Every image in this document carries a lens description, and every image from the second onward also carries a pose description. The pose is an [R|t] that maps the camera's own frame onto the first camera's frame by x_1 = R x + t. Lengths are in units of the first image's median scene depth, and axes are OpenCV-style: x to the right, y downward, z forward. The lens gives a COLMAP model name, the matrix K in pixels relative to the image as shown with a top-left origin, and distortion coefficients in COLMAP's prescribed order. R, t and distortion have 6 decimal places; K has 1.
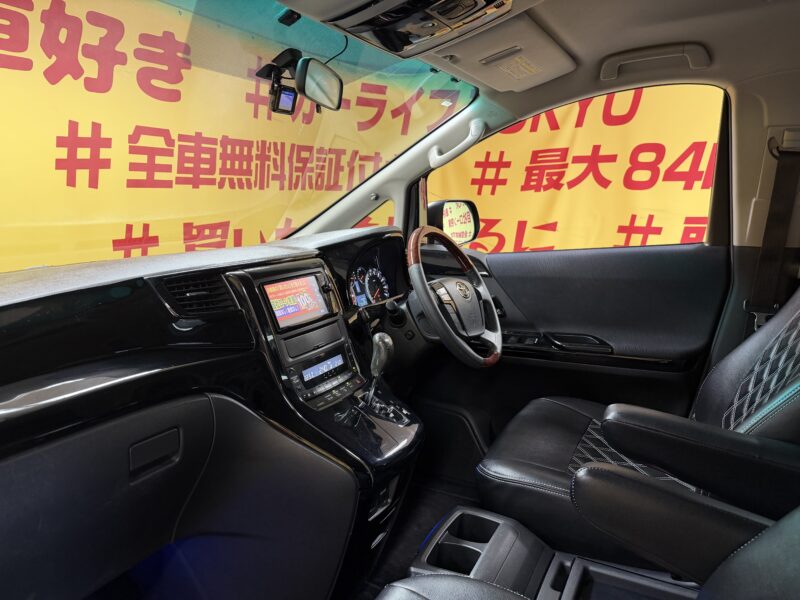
lens RADIAL K [[570.9, 0, 399.0], [0, 570.9, 295.5], [0, 0, 1]] dist [0.039711, -0.038318]
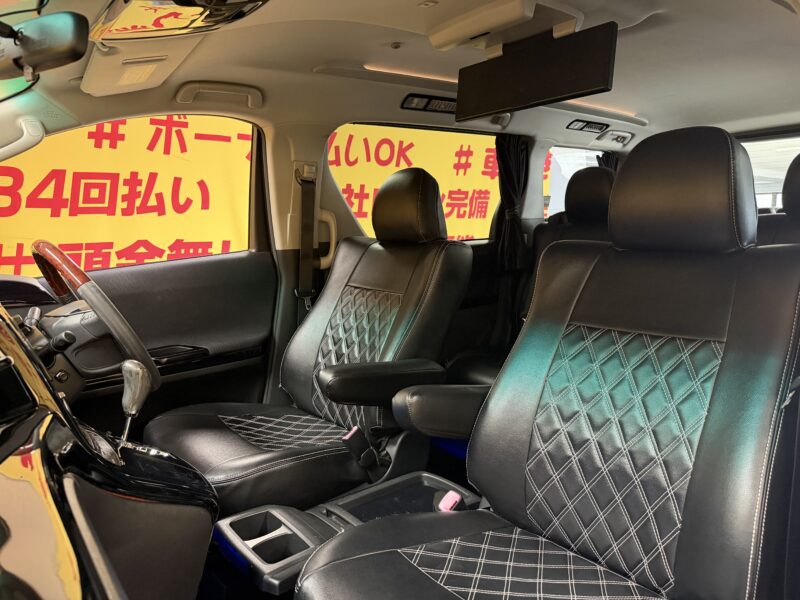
lens RADIAL K [[570.9, 0, 402.0], [0, 570.9, 301.6], [0, 0, 1]] dist [0.039711, -0.038318]
pose [[0.415943, -0.126226, 0.900588, -0.154427], [0.169359, 0.983747, 0.059661, -0.000522], [-0.893481, 0.127707, 0.430560, 0.067775]]
